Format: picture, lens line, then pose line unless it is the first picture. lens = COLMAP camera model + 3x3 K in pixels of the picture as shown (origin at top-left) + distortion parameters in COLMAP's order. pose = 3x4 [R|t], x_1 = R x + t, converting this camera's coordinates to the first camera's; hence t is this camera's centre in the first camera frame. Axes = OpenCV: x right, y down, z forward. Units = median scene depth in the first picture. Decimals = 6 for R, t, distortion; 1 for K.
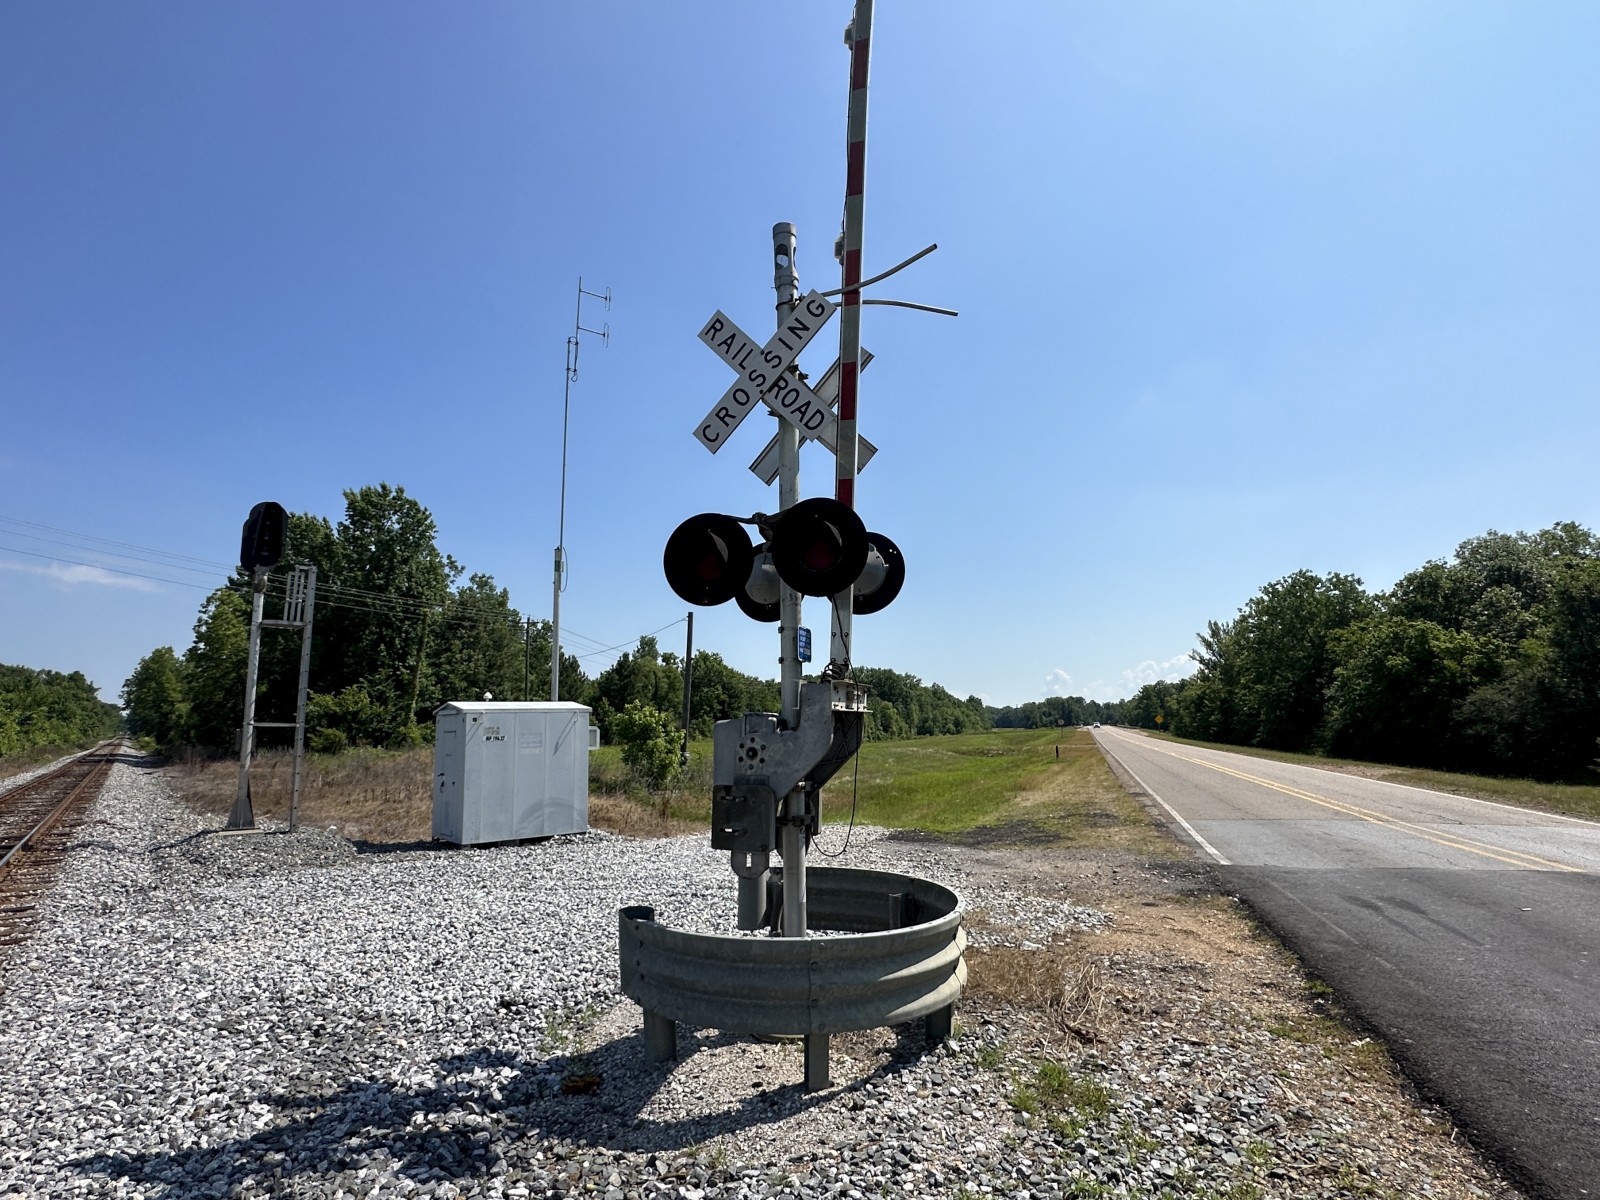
lens RADIAL K [[831.6, 0, 796.5], [0, 831.6, 599.0], [0, 0, 1]] dist [-0.003806, 0.000965]
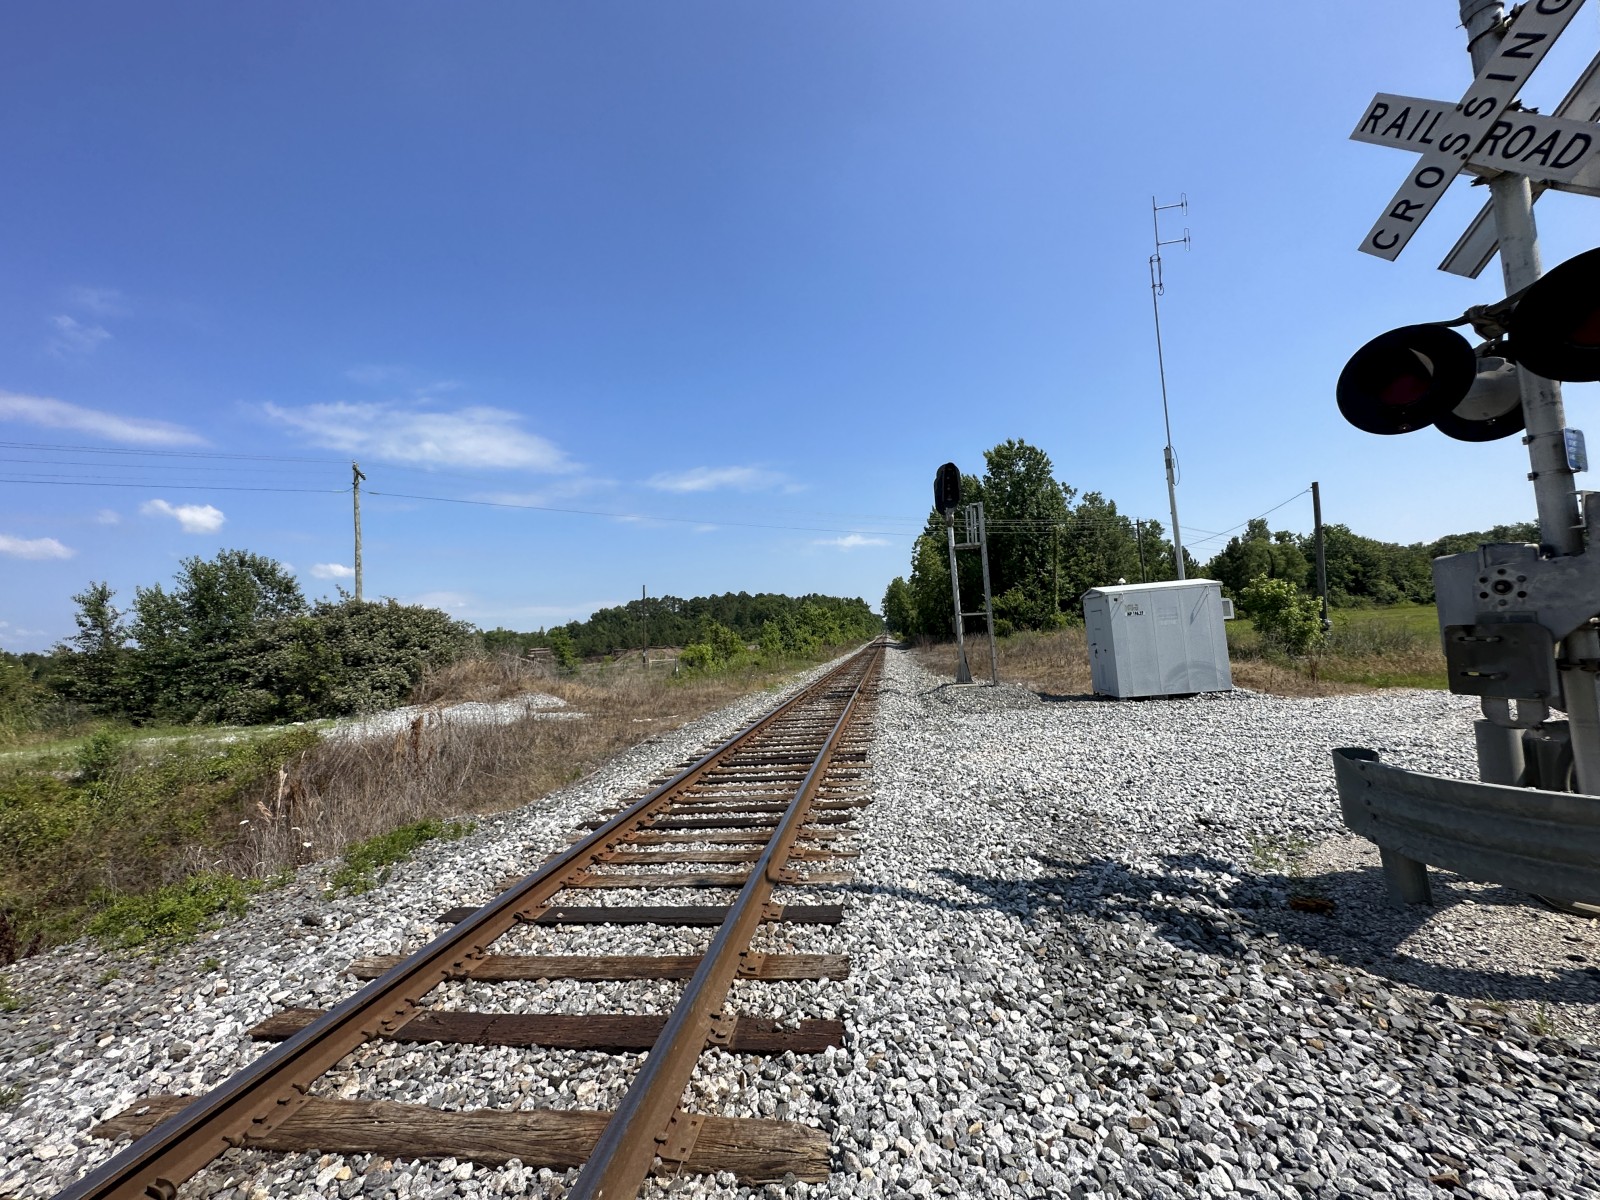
lens RADIAL K [[637.5, 0, 804.5], [0, 637.5, 599.9], [0, 0, 1]] dist [-0.001805, 0.000463]
pose [[0.693747, -0.080433, -0.715714, -0.027384], [0.171558, 0.983595, 0.055754, 0.012273], [0.699488, -0.161465, 0.696165, 0.010995]]
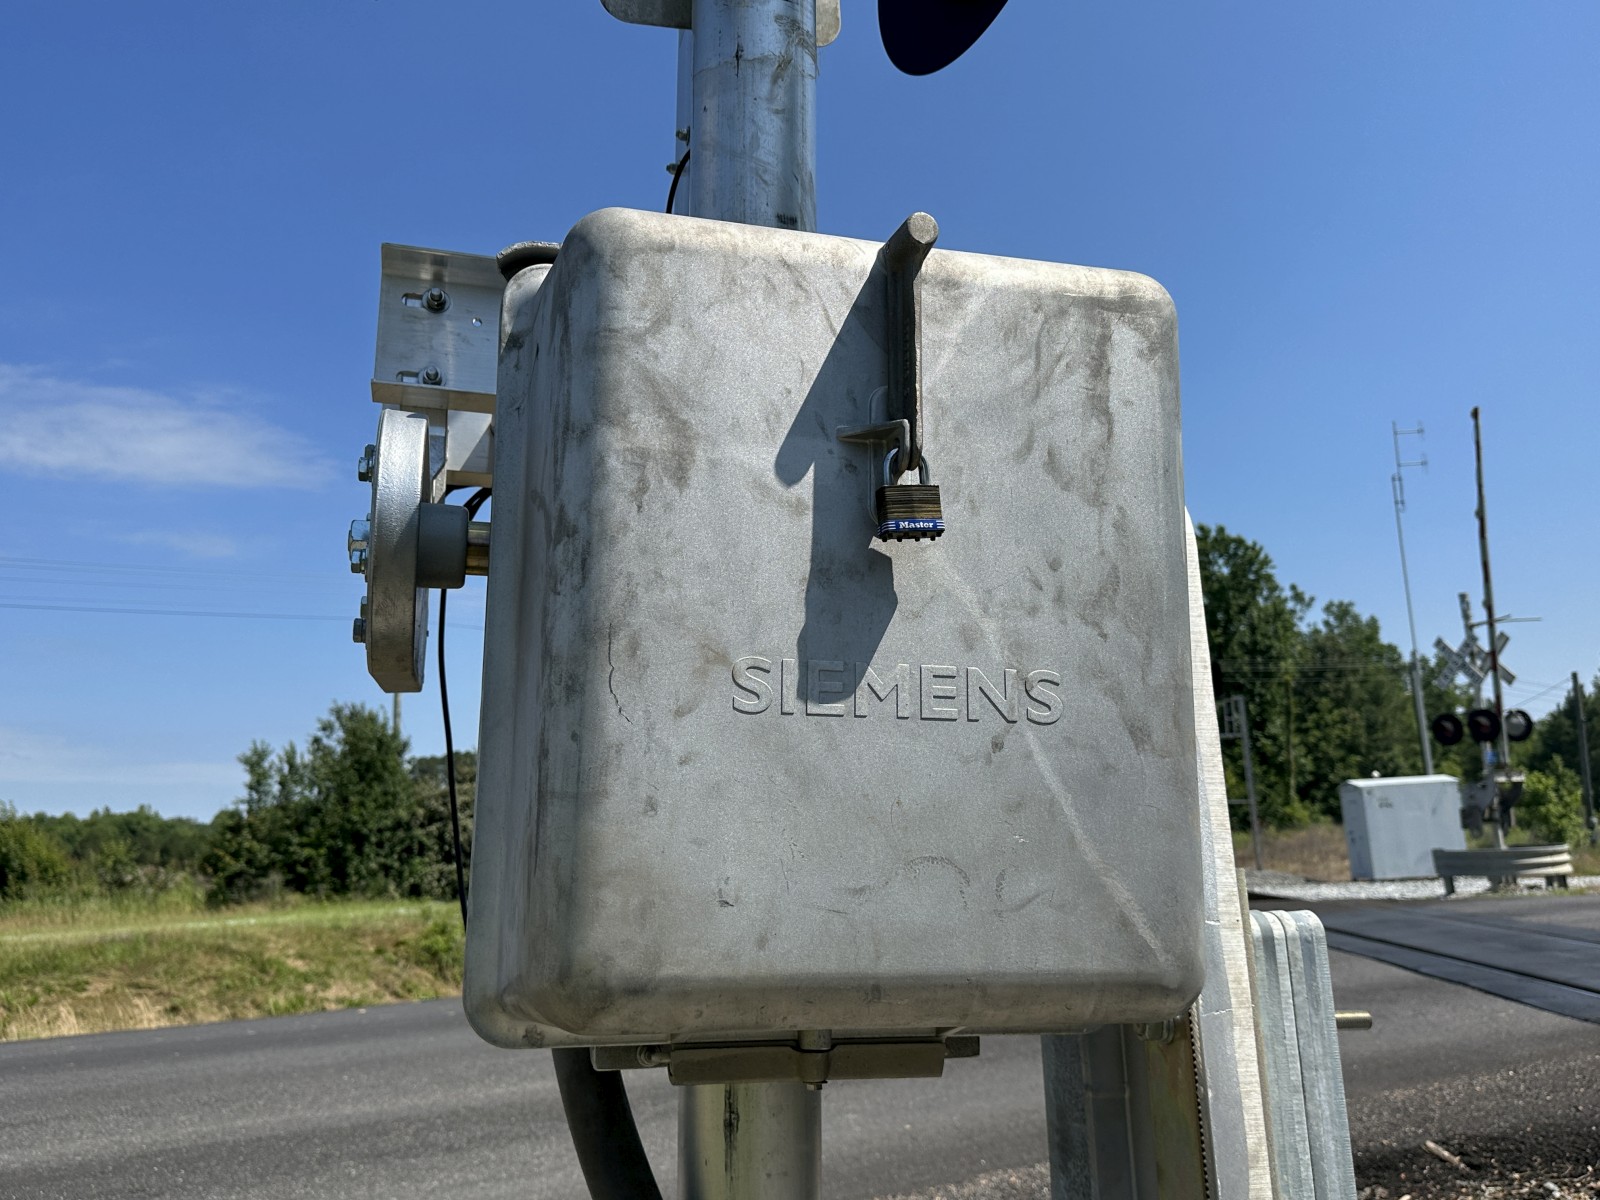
lens RADIAL K [[1308.6, 0, 797.3], [0, 1308.6, 575.9], [0, 0, 1]] dist [0.153184, -0.318738]
pose [[0.724665, -0.153170, -0.671863, 0.481533], [0.137929, 0.987494, -0.076358, -0.177797], [0.675157, -0.037335, 0.736729, -1.297045]]
